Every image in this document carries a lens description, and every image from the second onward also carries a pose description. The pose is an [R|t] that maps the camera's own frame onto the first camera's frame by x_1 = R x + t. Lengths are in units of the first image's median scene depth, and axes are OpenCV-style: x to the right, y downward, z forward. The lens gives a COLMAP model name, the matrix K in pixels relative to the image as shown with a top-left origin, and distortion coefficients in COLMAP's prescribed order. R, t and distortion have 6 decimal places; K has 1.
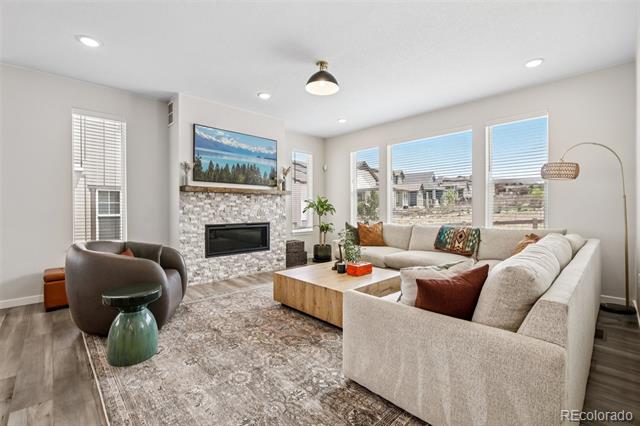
lens RADIAL K [[282.9, 0, 321.9], [0, 282.9, 208.2], [0, 0, 1]] dist [-0.001318, -0.000423]
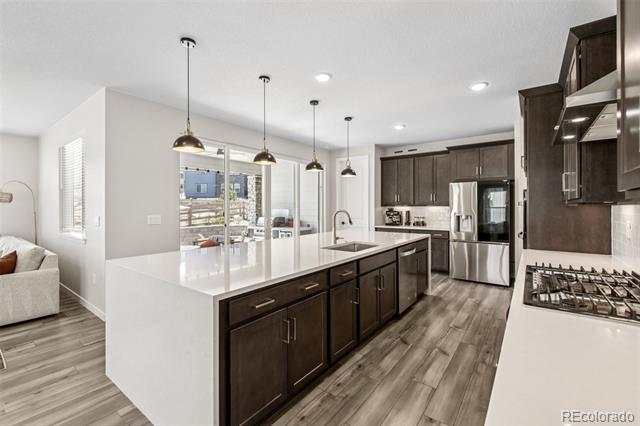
lens RADIAL K [[282.9, 0, 321.9], [0, 282.9, 208.2], [0, 0, 1]] dist [-0.001318, -0.000423]
pose [[-0.167405, -0.007343, 0.985861, -0.935964], [0.000773, 0.999971, 0.007579, -0.070173], [-0.985888, 0.002031, -0.167394, -0.478740]]
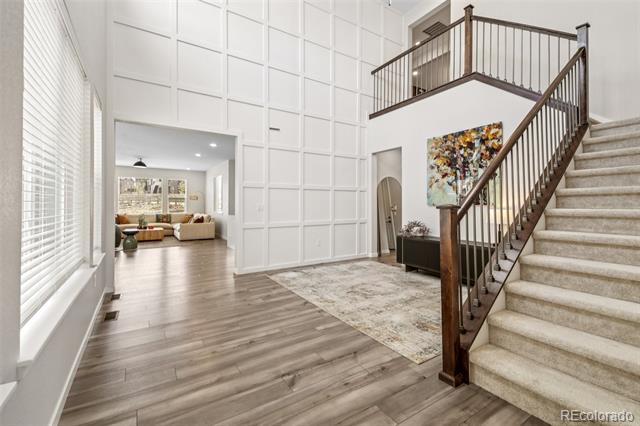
lens RADIAL K [[282.9, 0, 321.9], [0, 282.9, 208.2], [0, 0, 1]] dist [-0.001318, -0.000423]
pose [[0.191095, -0.003037, 0.981567, -2.590076], [-0.000105, 0.999995, 0.003114, -0.001195], [-0.981572, -0.000698, 0.191094, -1.456286]]
